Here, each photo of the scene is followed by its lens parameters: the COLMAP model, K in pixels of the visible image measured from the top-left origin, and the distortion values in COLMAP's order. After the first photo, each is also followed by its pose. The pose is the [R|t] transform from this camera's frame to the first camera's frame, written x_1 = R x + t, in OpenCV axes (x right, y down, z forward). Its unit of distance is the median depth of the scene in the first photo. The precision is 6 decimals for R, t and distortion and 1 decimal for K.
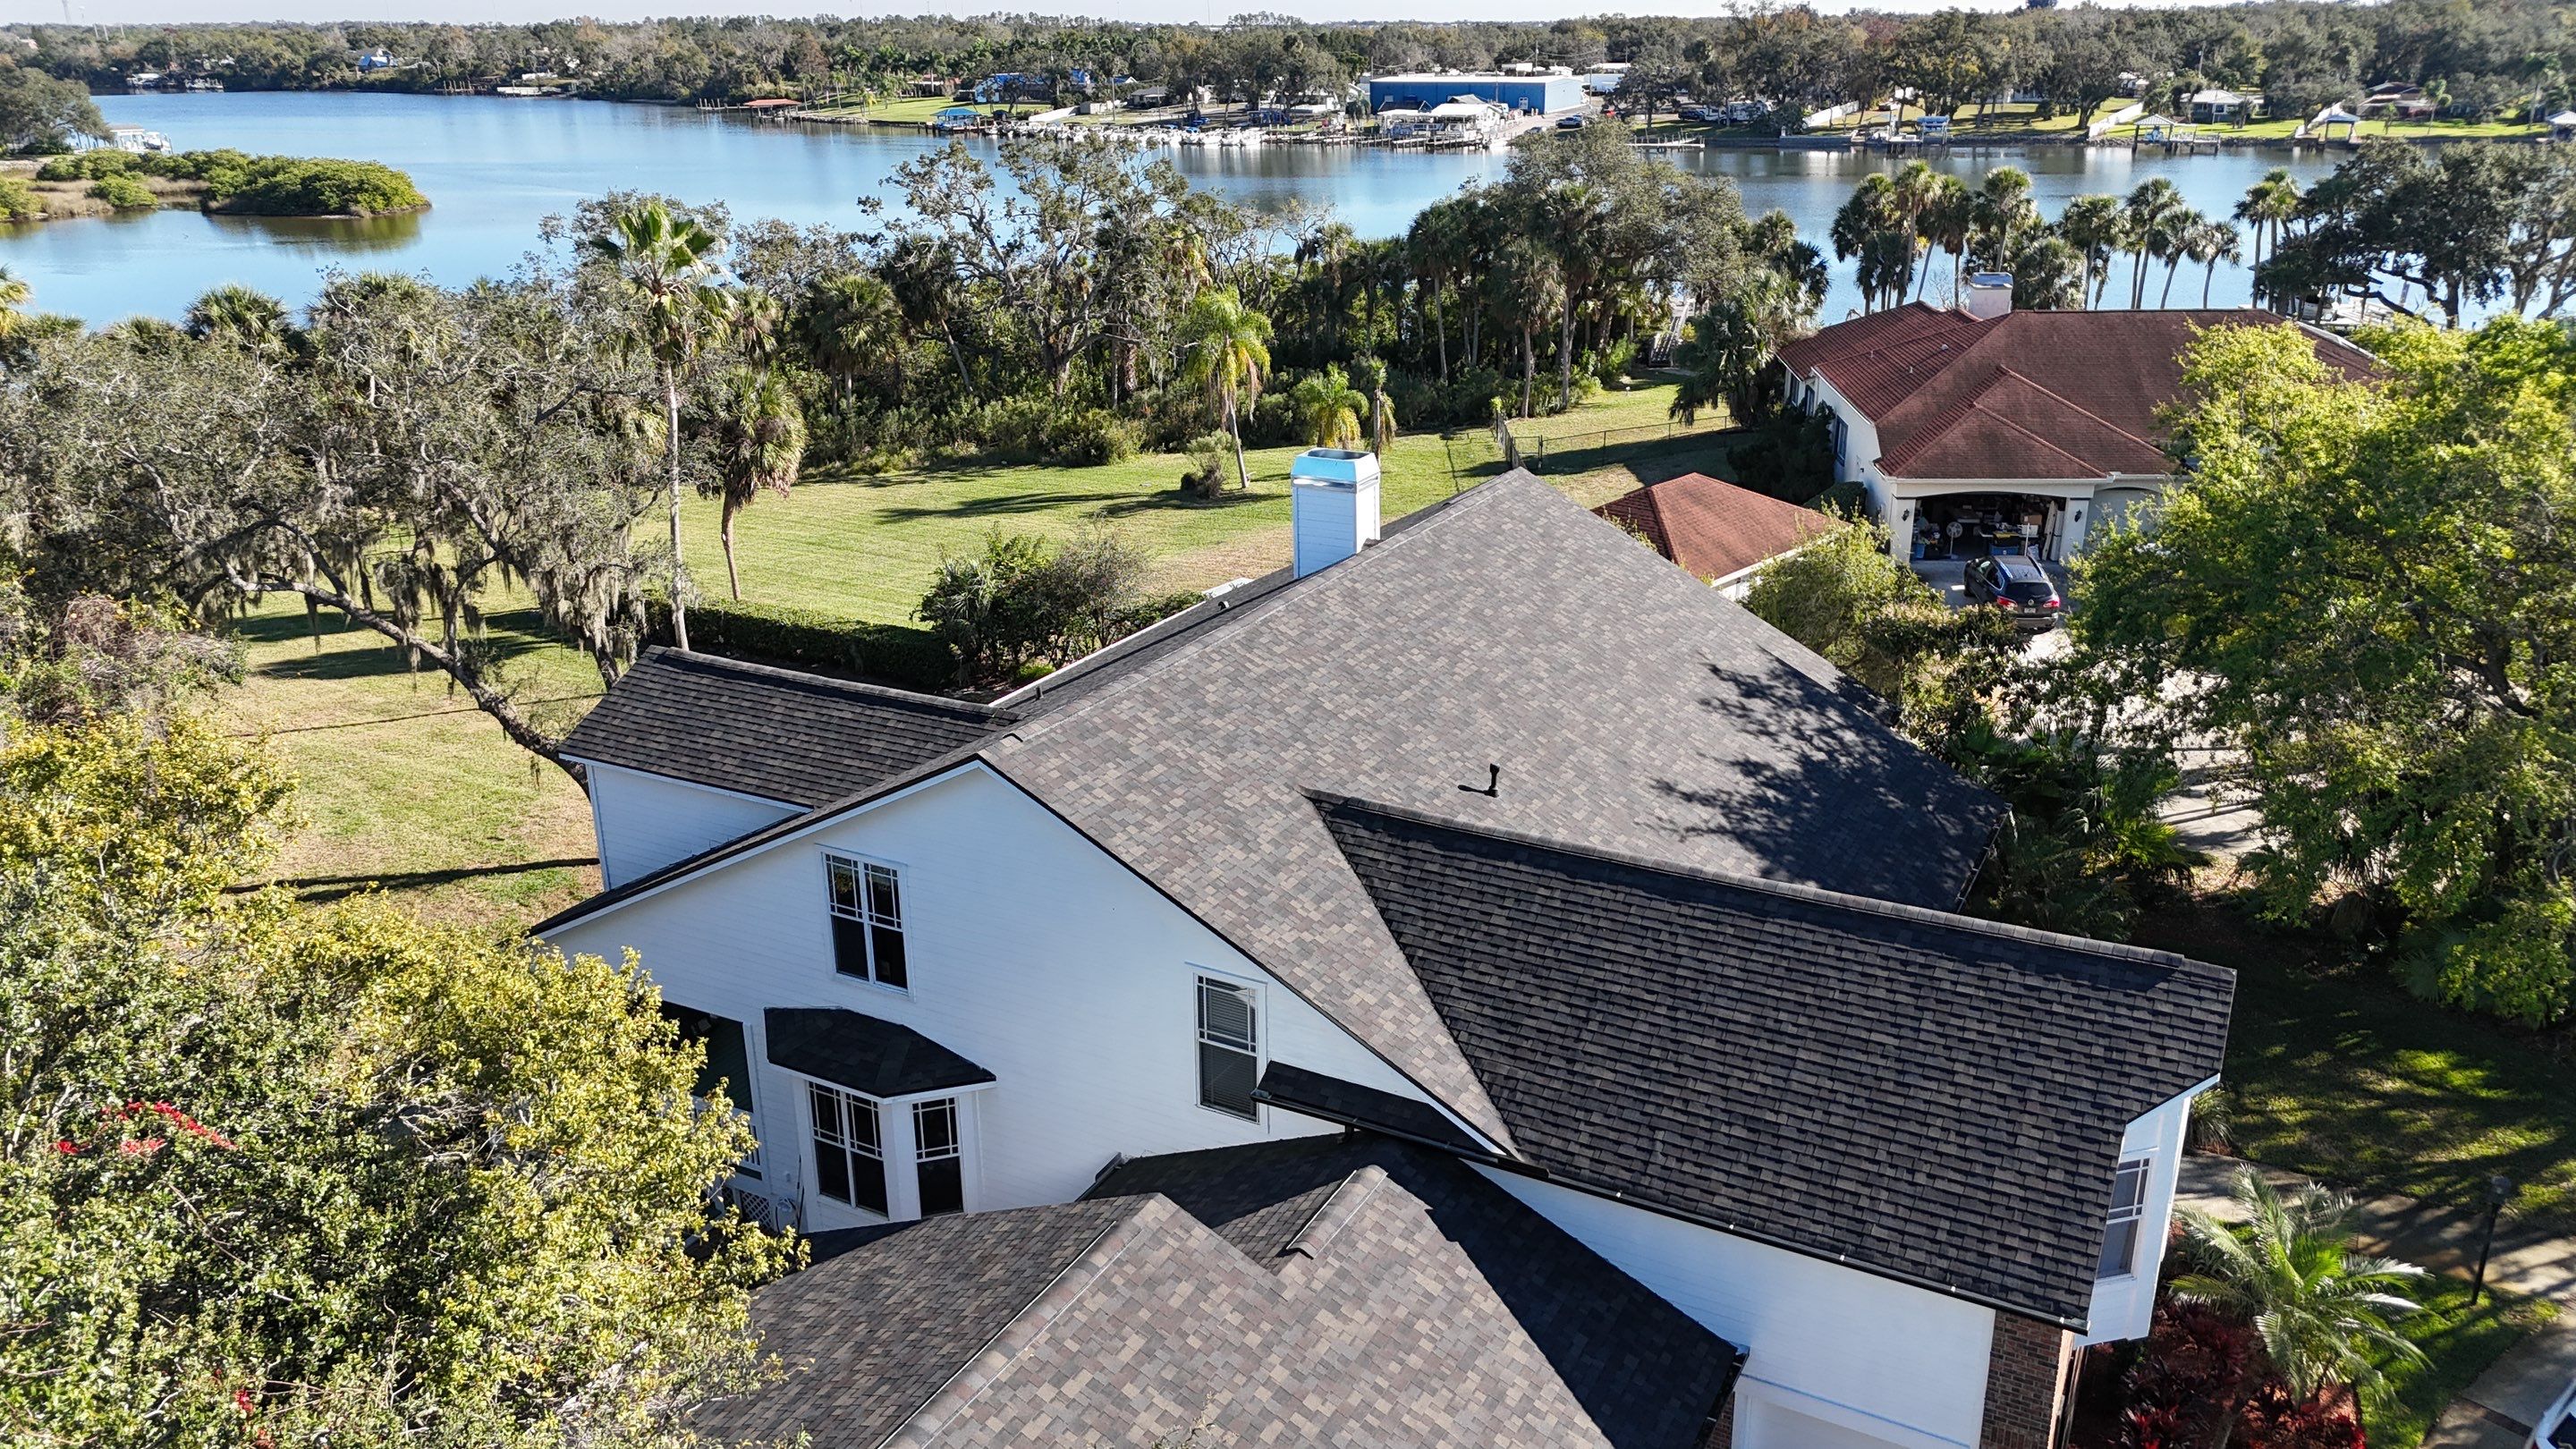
lens RADIAL K [[1881.0, 0, 1310.5], [0, 1881.0, 709.7], [0, 0, 1]] dist [0.085625, -0.088500]
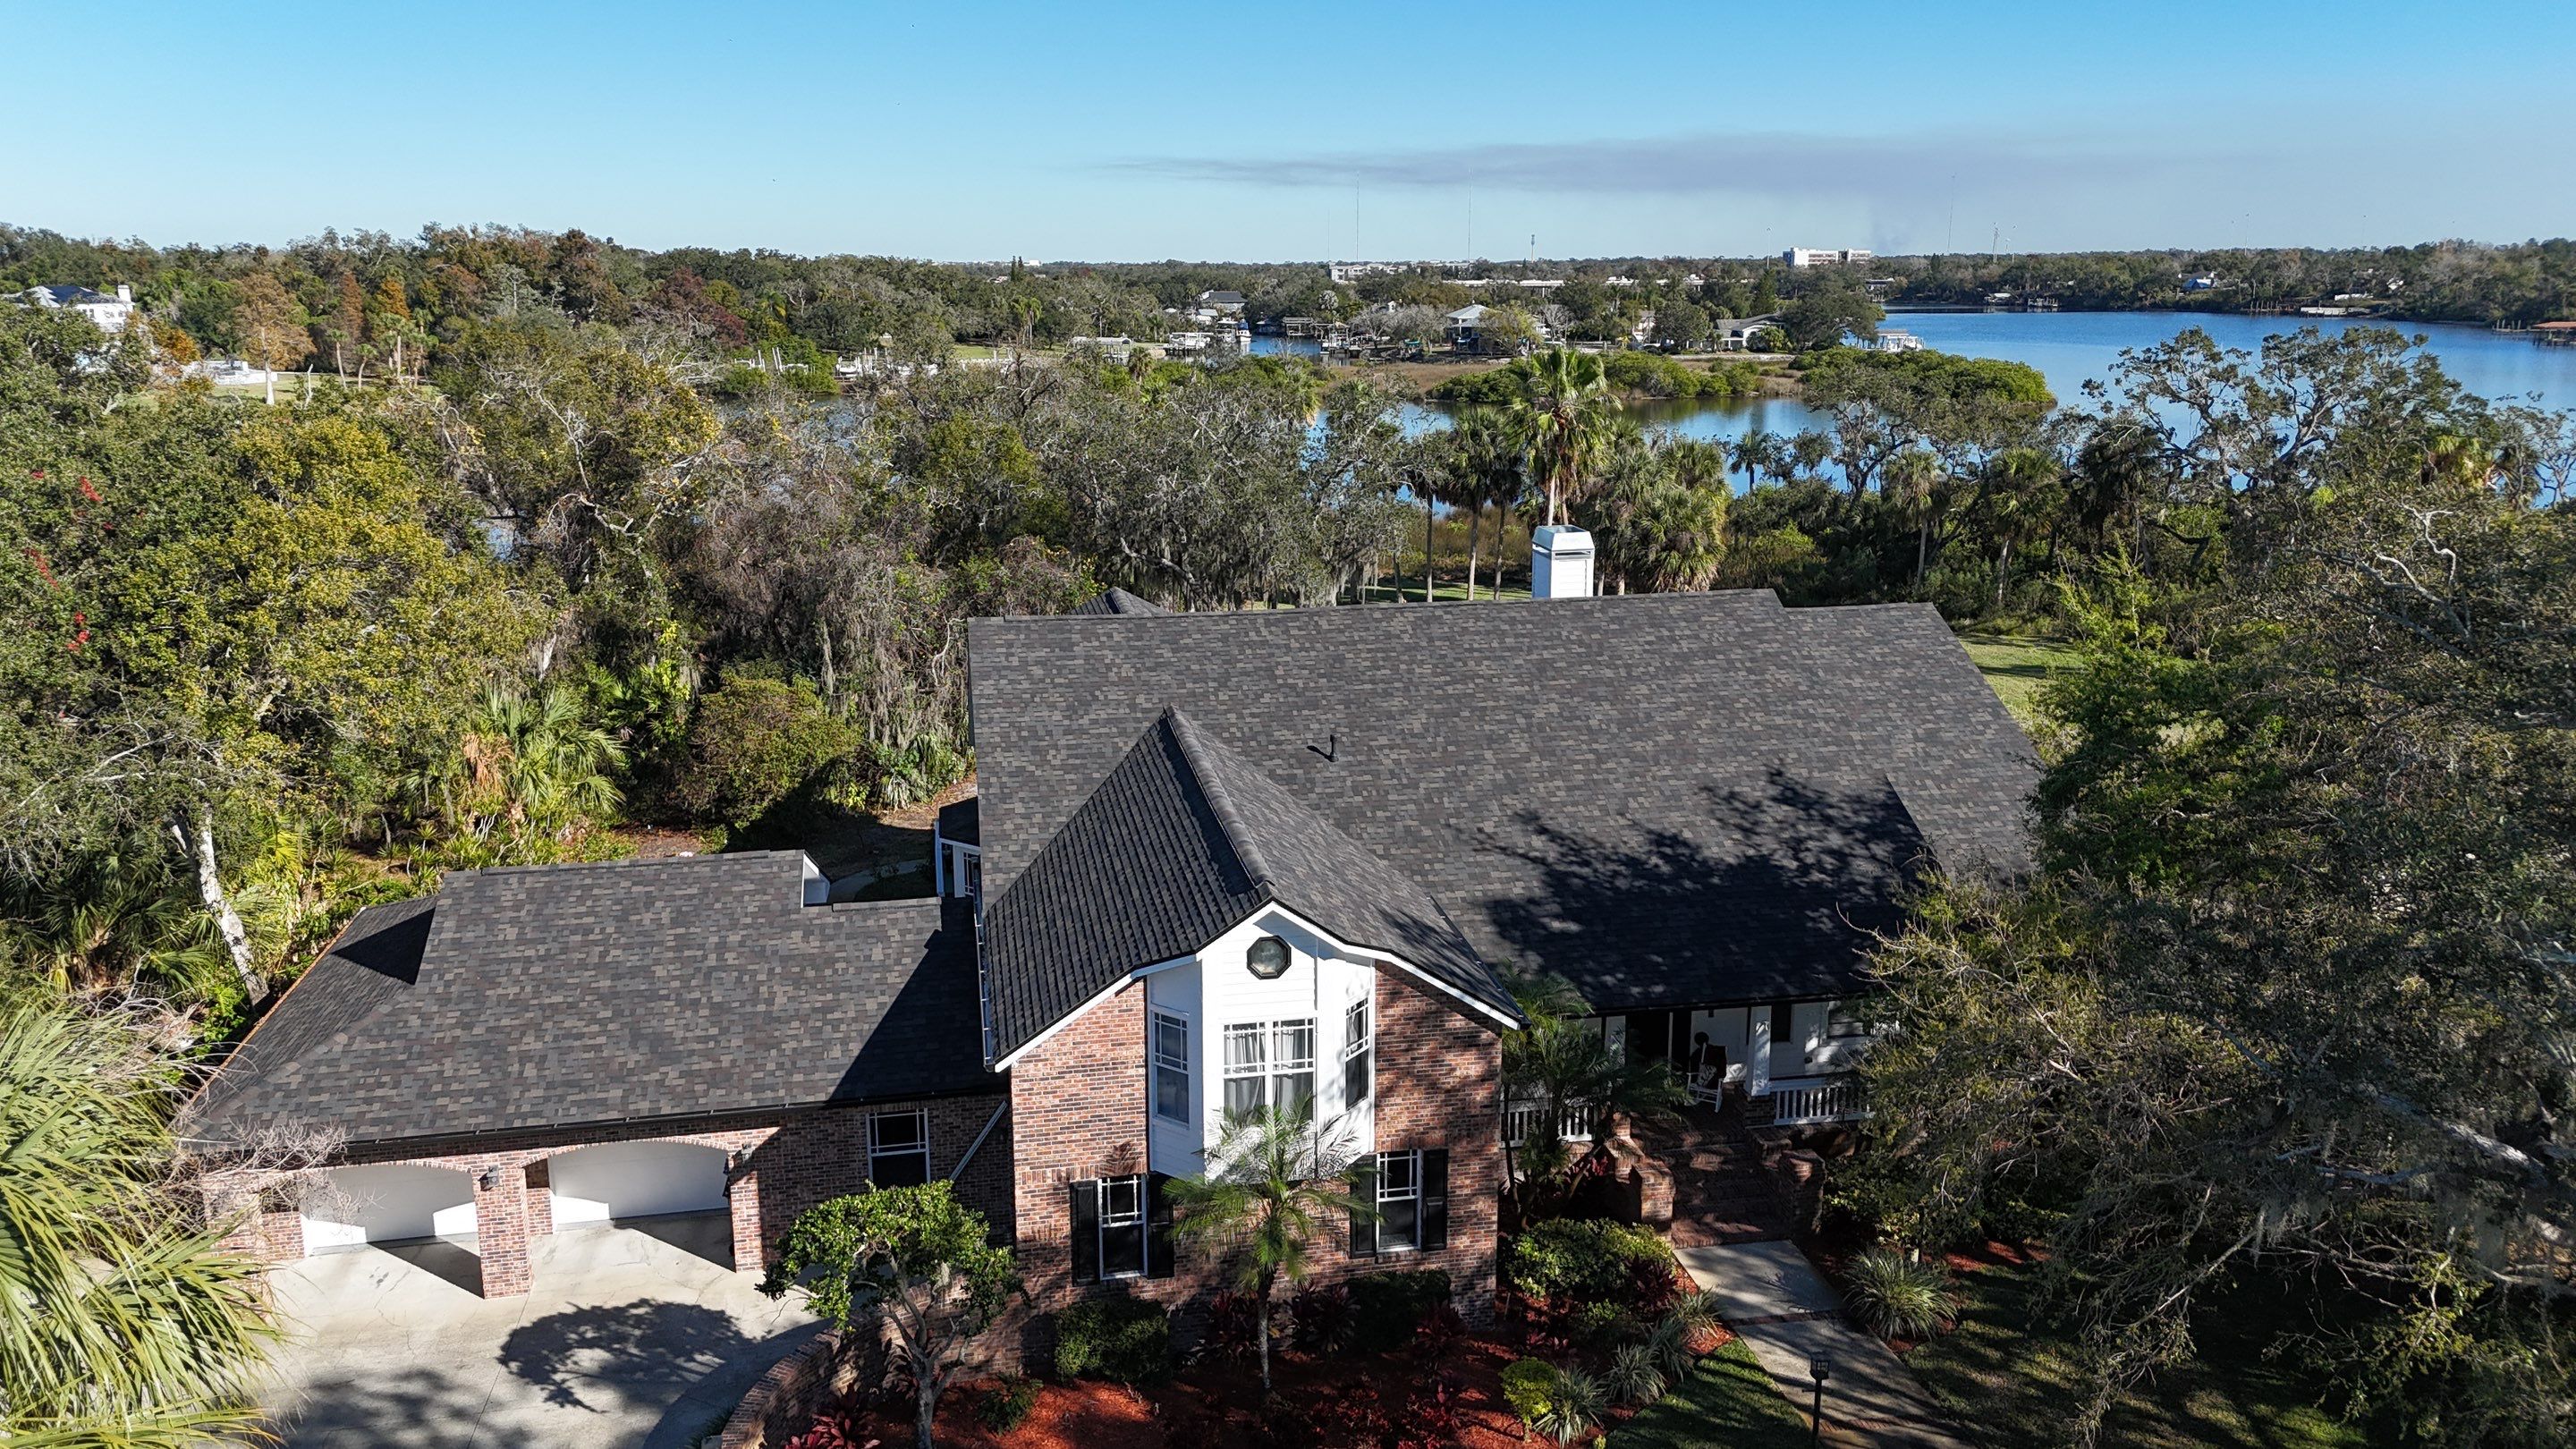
lens RADIAL K [[1881.0, 0, 1297.4], [0, 1881.0, 718.4], [0, 0, 1]] dist [0.085625, -0.088500]
pose [[0.623043, 0.189546, -0.758874, 0.869369], [-0.267778, 0.963257, 0.020747, -0.001521], [0.734924, 0.190283, 0.650906, 0.137602]]
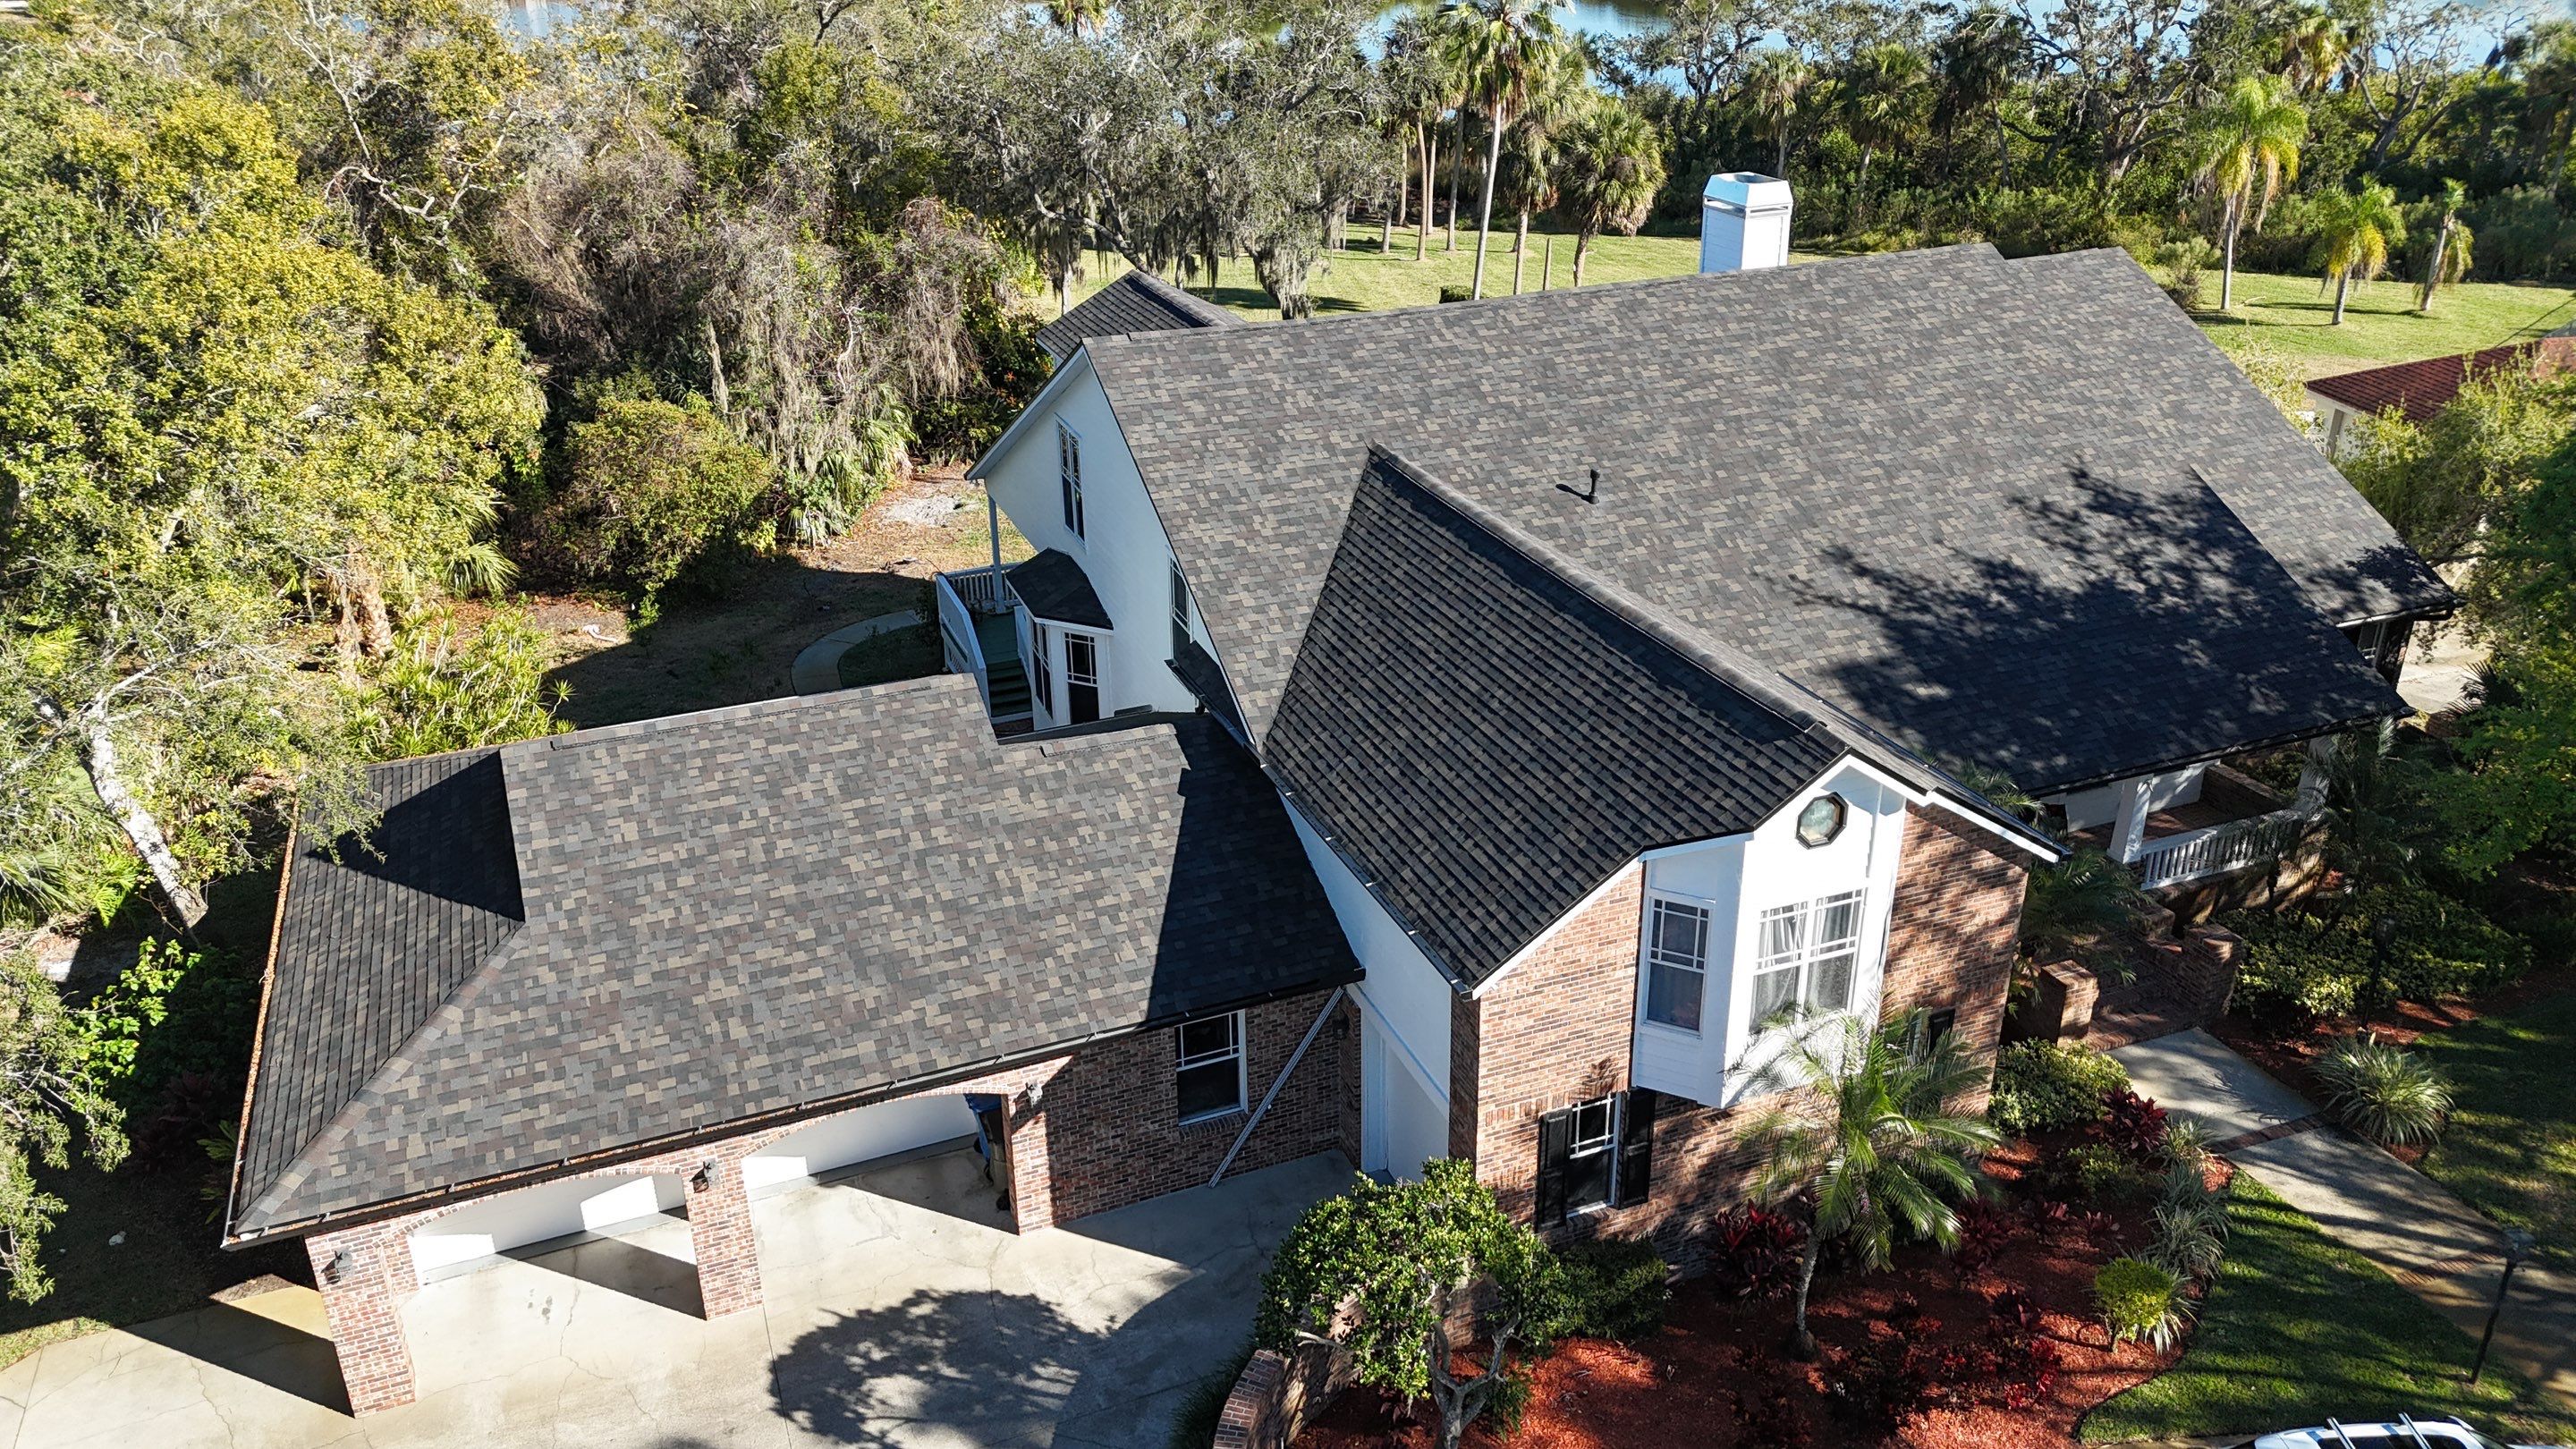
lens RADIAL K [[1881.0, 0, 1298.5], [0, 1881.0, 715.9], [0, 0, 1]] dist [0.085625, -0.088500]
pose [[0.764142, 0.271153, -0.585289, 0.507238], [-0.214452, 0.962535, 0.165939, 0.018402], [0.608357, -0.001284, 0.793663, 0.086356]]
